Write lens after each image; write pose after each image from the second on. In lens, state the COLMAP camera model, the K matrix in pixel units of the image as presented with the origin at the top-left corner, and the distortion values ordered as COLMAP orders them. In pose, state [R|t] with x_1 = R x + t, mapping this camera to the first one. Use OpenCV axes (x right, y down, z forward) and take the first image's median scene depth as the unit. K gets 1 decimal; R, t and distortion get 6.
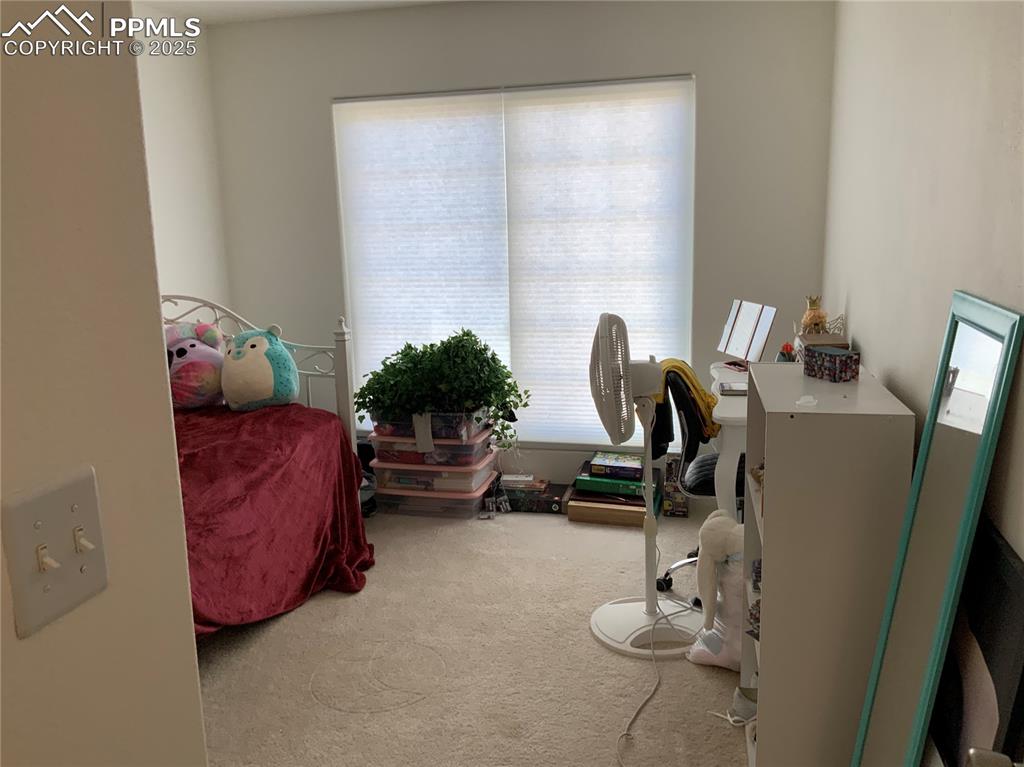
lens RADIAL K [[843.0, 0, 517.1], [0, 843.0, 382.3], [0, 0, 1]] dist [0.087781, -0.168191]
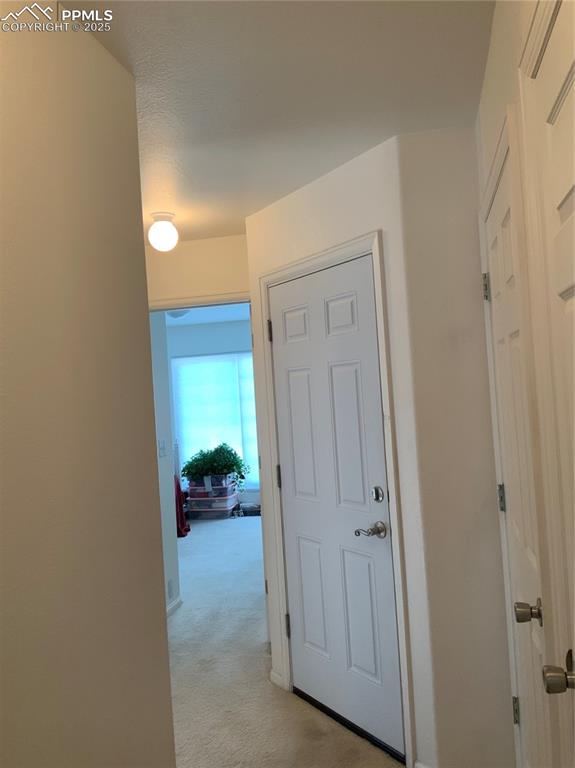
lens RADIAL K [[632.3, 0, 283.6], [0, 632.3, 383.7], [0, 0, 1]] dist [0.087781, -0.168191]
pose [[0.999240, -0.035397, 0.016337, 0.096105], [0.038016, 0.977569, -0.207157, 0.169008], [-0.008638, 0.207621, 0.978171, -0.931631]]
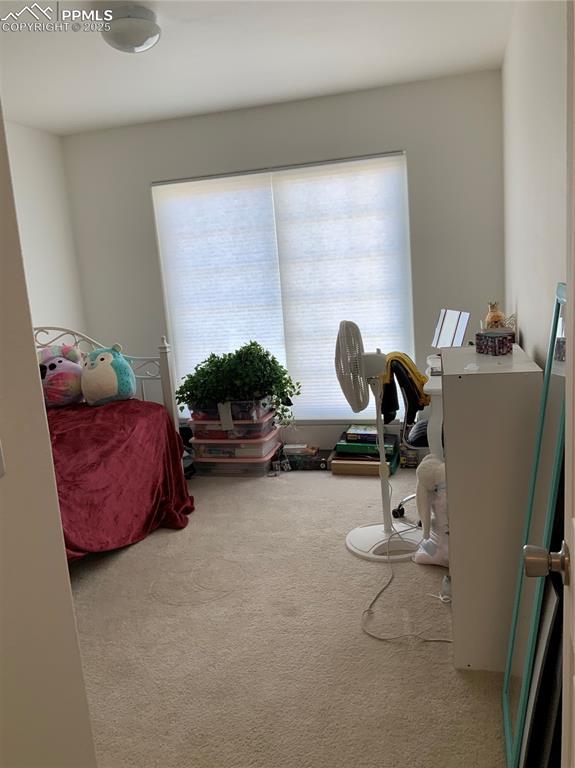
lens RADIAL K [[632.3, 0, 288.8], [0, 632.3, 382.5], [0, 0, 1]] dist [0.087781, -0.168191]
pose [[0.998550, -0.047174, -0.025929, 0.023232], [0.046910, 0.998842, -0.010708, 0.019973], [0.026404, 0.009476, 0.999606, -0.047730]]
